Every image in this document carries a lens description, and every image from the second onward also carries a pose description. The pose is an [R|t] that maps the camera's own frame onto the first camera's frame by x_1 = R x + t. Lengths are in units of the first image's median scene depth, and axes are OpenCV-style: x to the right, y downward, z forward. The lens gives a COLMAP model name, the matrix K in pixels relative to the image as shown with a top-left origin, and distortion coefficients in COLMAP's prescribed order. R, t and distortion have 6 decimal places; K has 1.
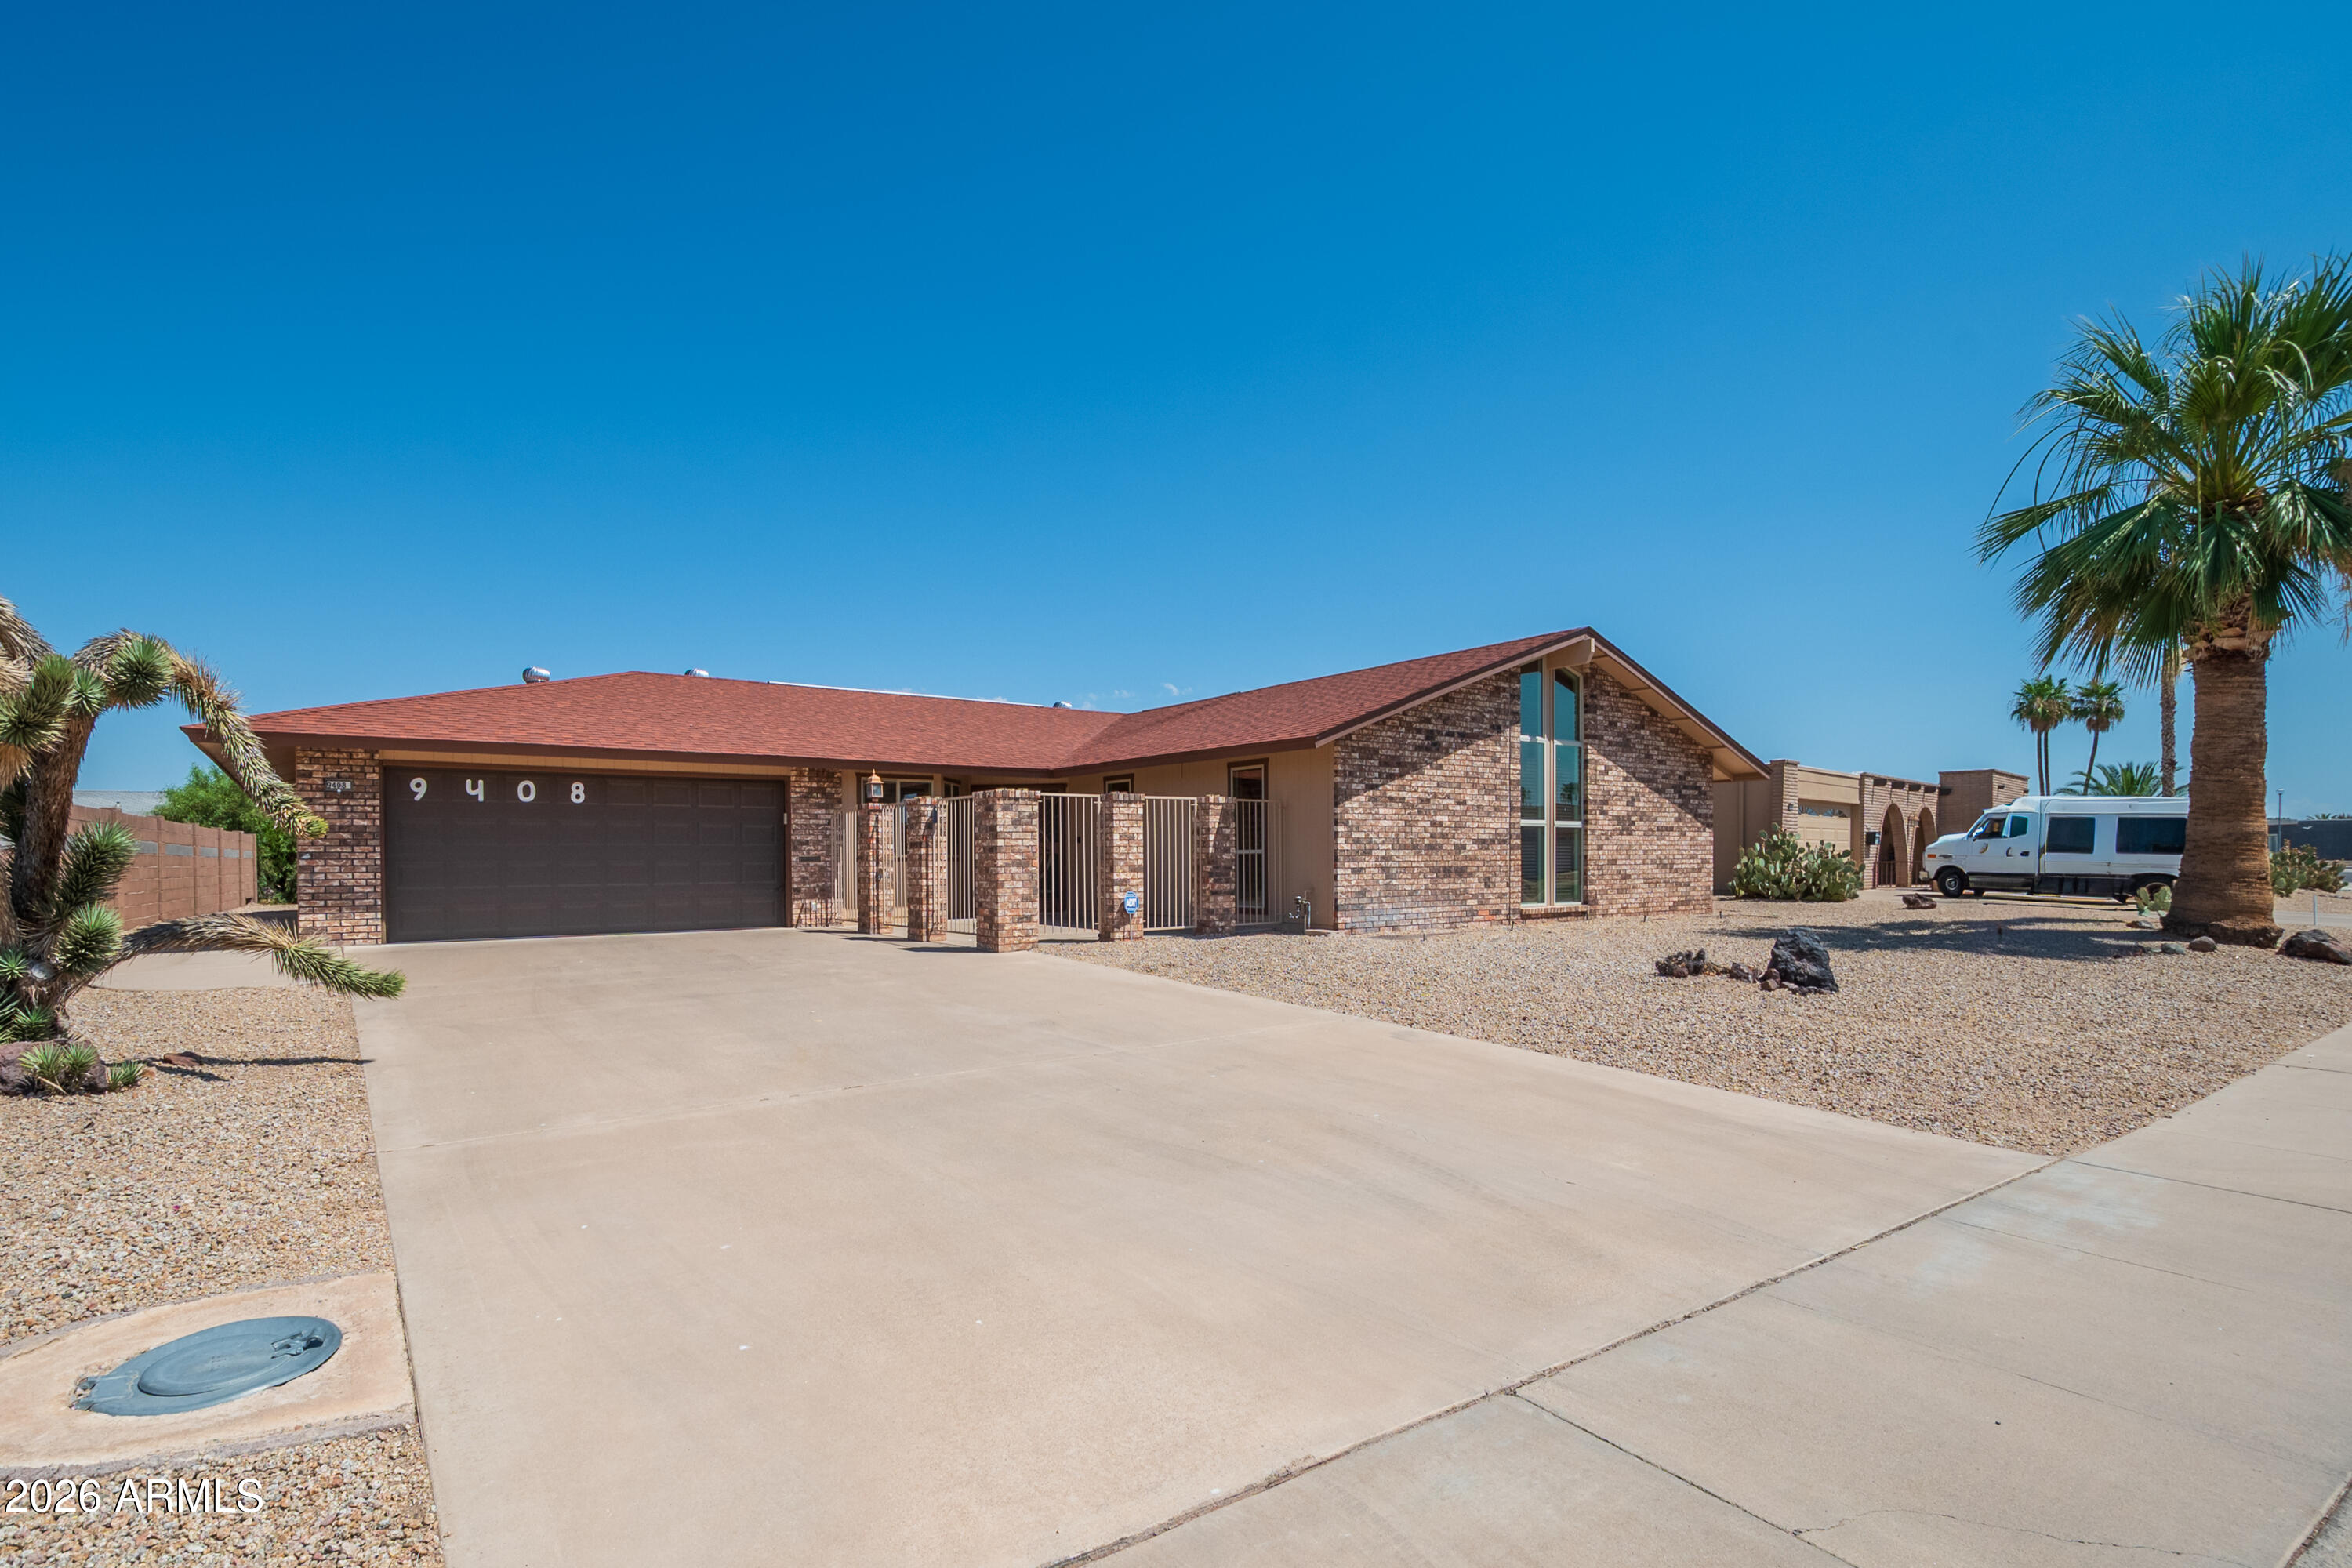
lens RADIAL K [[1027.2, 0, 1086.7], [0, 1027.2, 867.0], [0, 0, 1]] dist [0.005491, -0.002440]
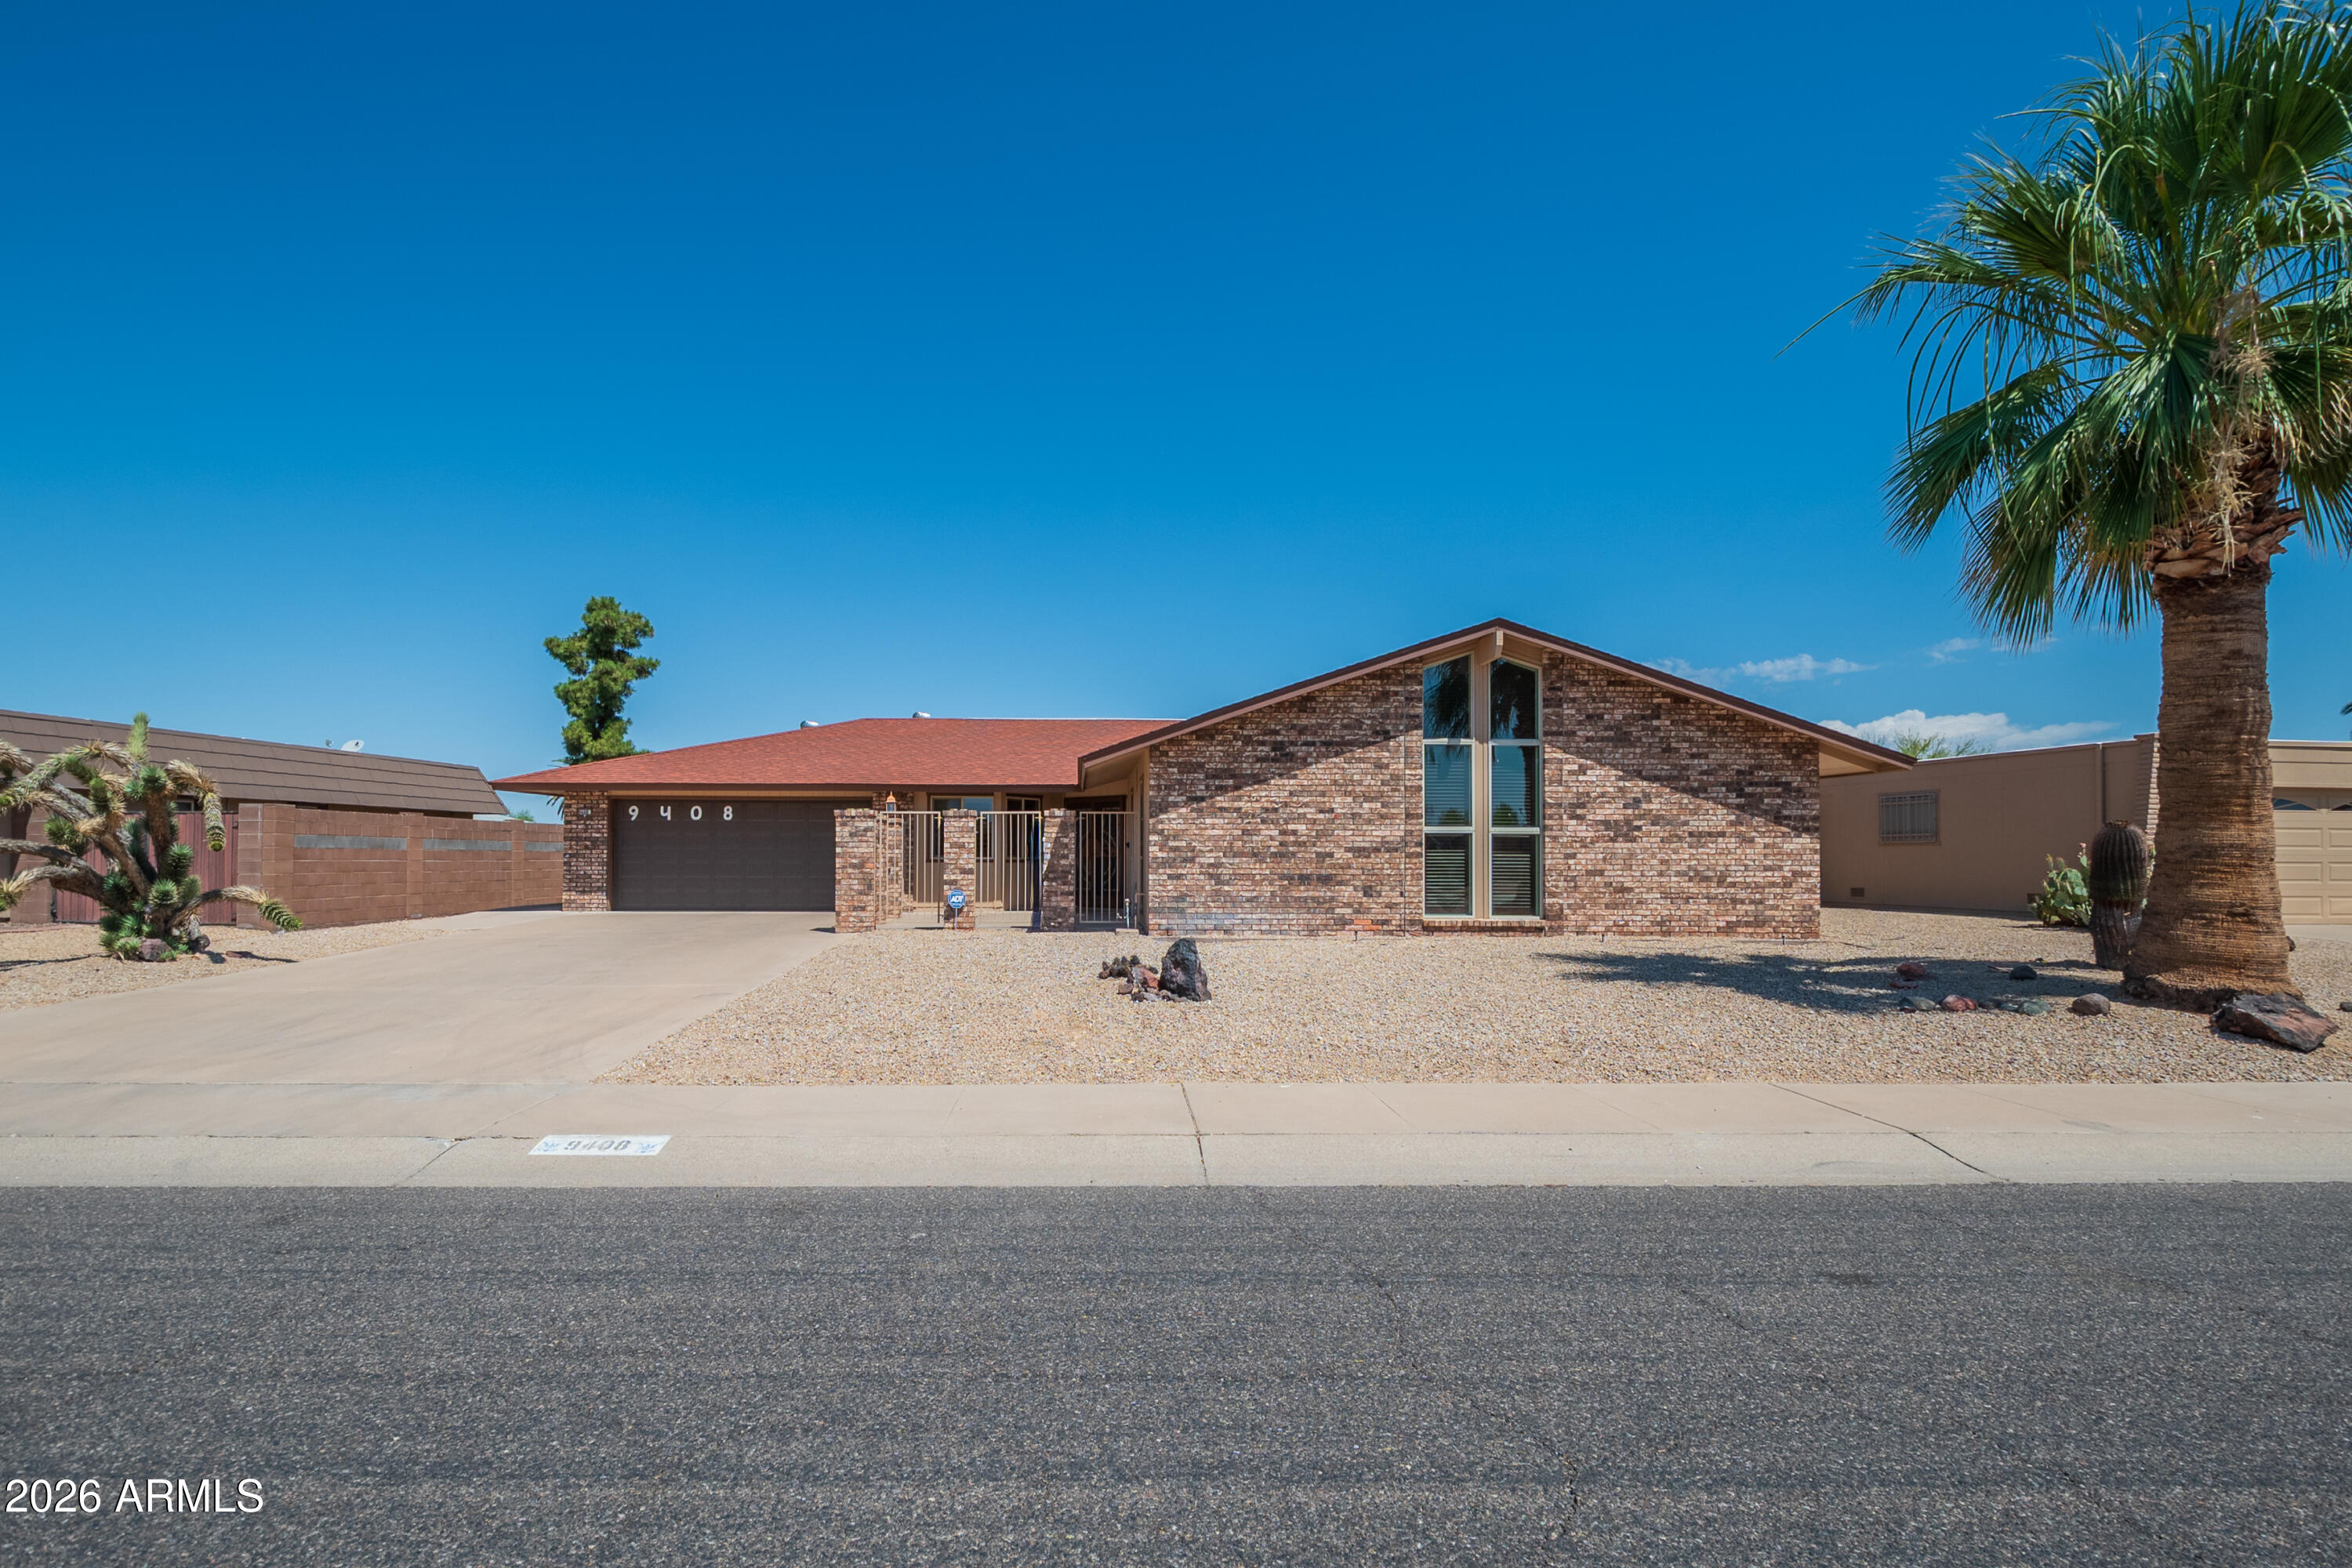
lens RADIAL K [[1027.2, 0, 1159.3], [0, 1027.2, 863.8], [0, 0, 1]] dist [0.005491, -0.002440]
pose [[0.860968, 0.012652, -0.508503, 0.789216], [-0.013122, 0.999910, 0.002661, -0.012478], [0.508491, 0.004381, 0.861056, 0.057904]]
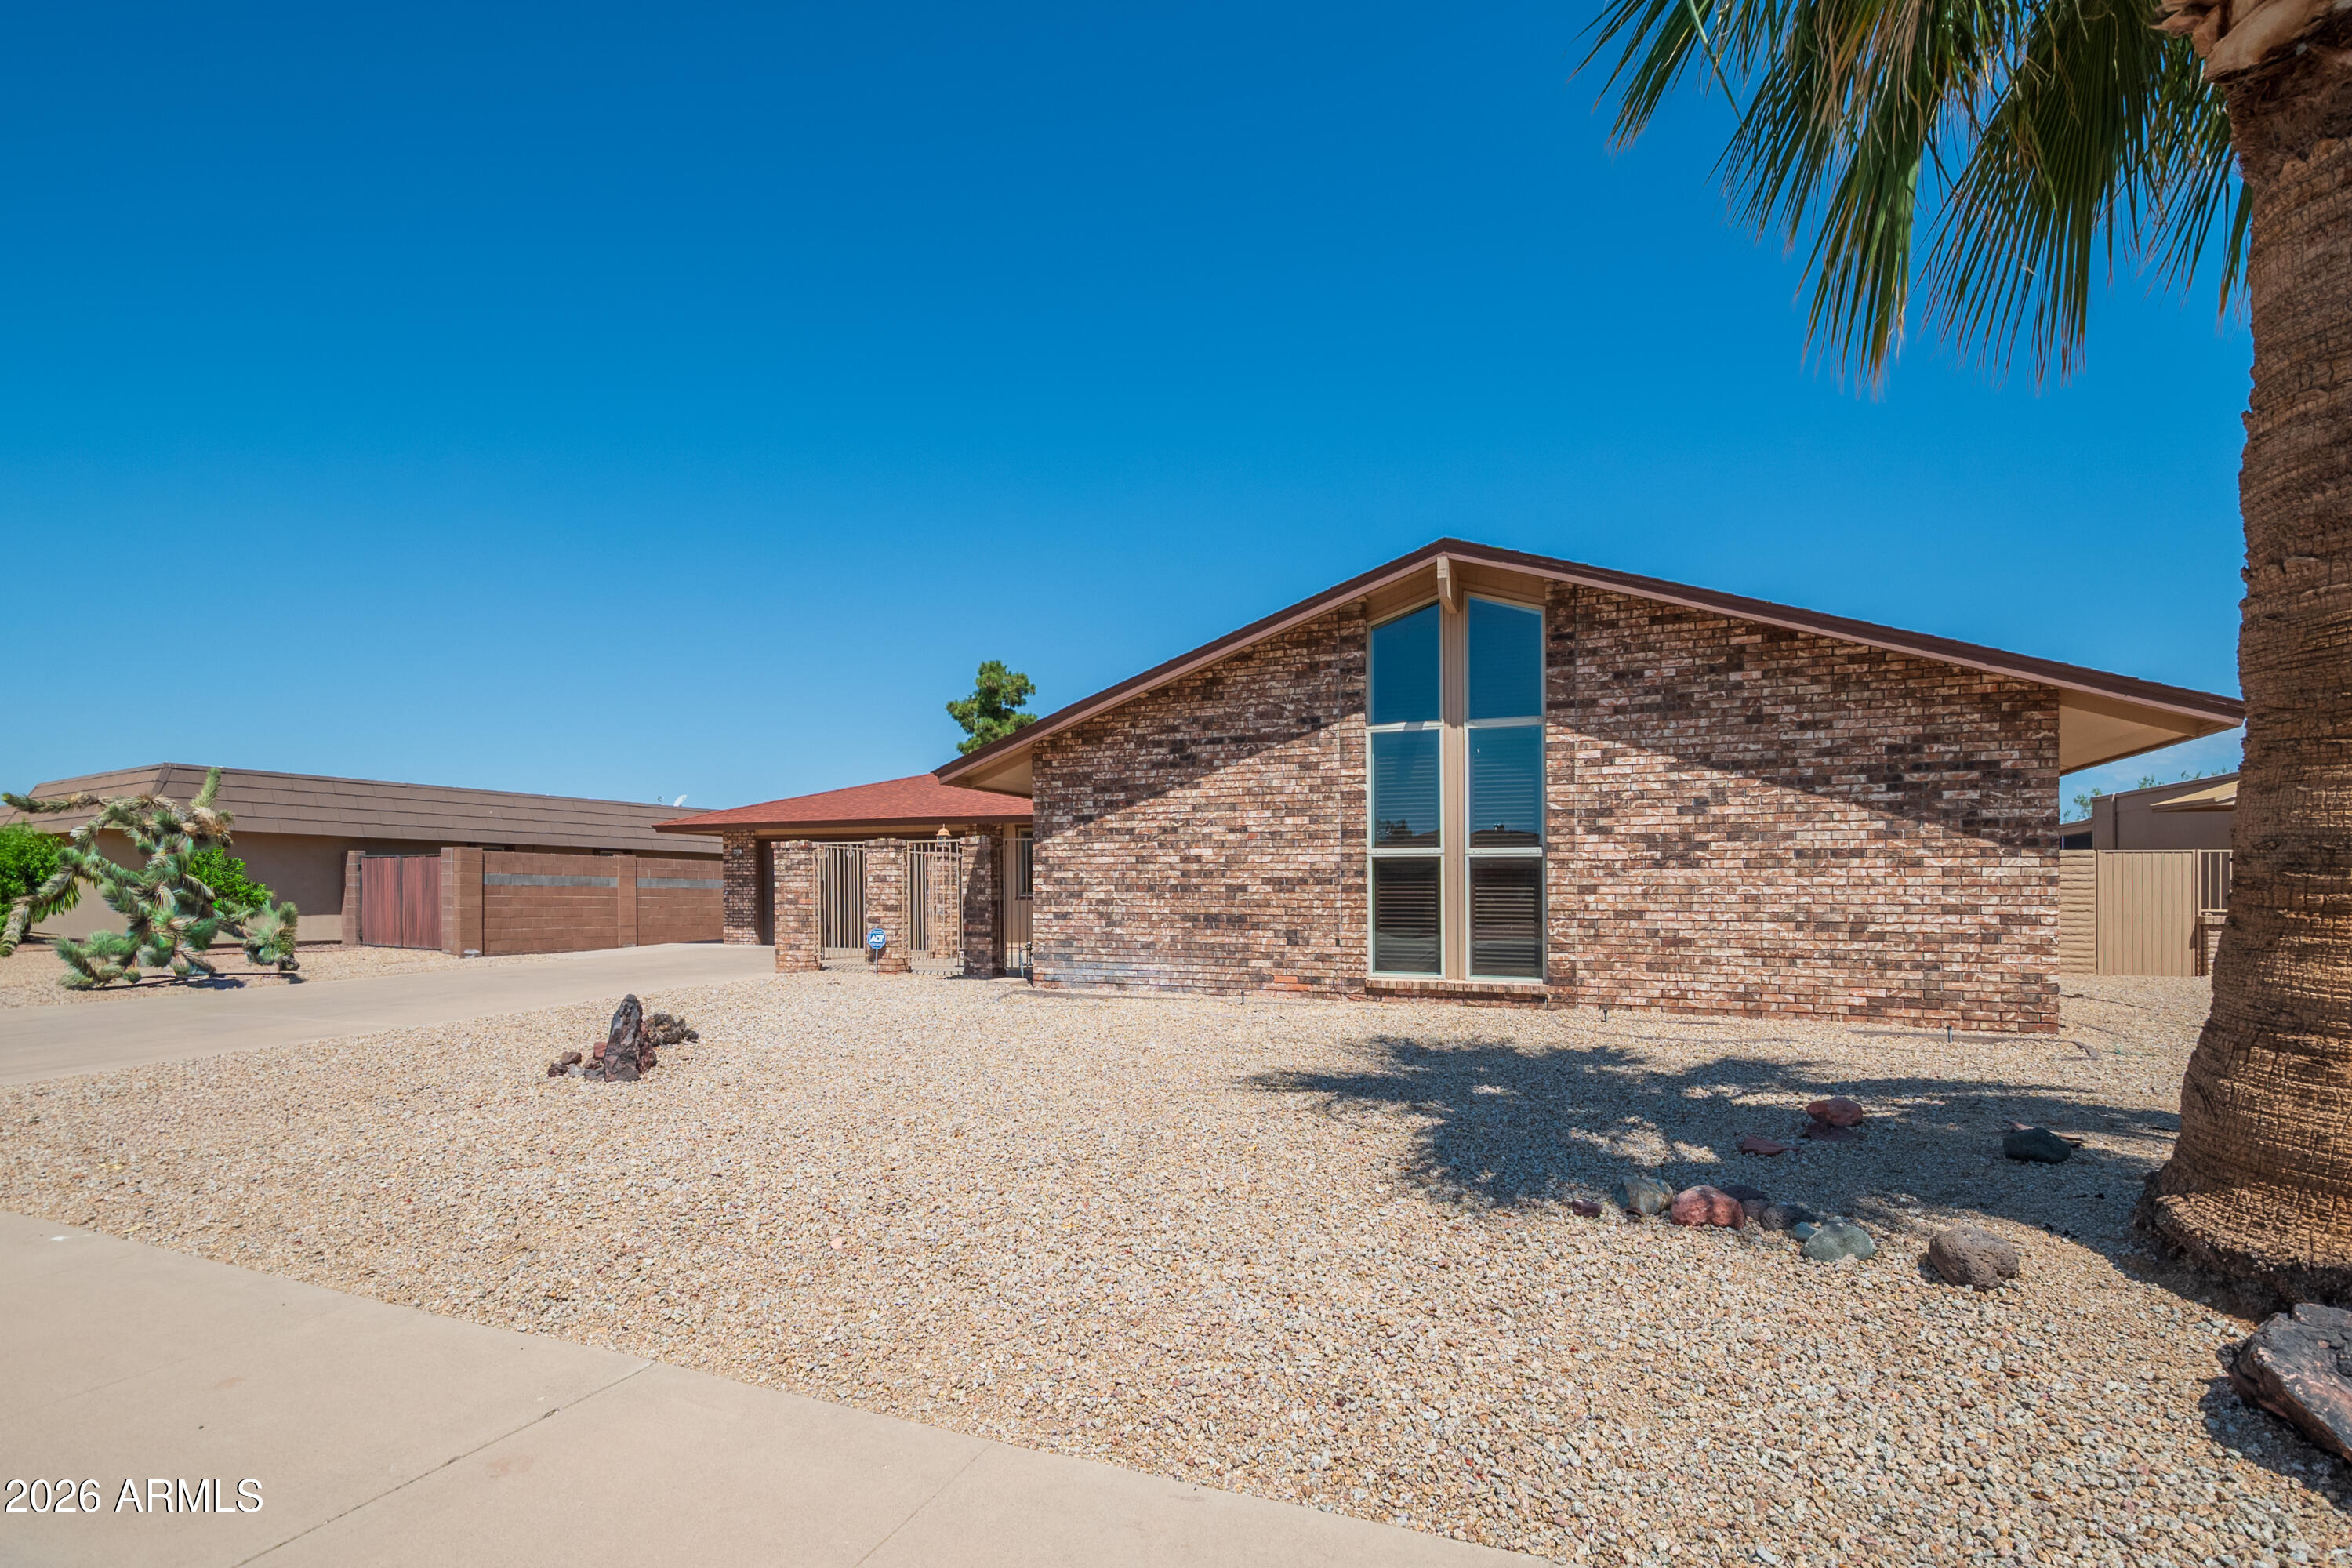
lens RADIAL K [[1027.2, 0, 1254.1], [0, 1027.2, 917.6], [0, 0, 1]] dist [0.005491, -0.002440]
pose [[0.595372, 0.024488, -0.803077, 1.050104], [-0.016127, 0.999698, 0.018527, -0.013360], [0.803288, 0.001921, 0.595587, 0.603159]]
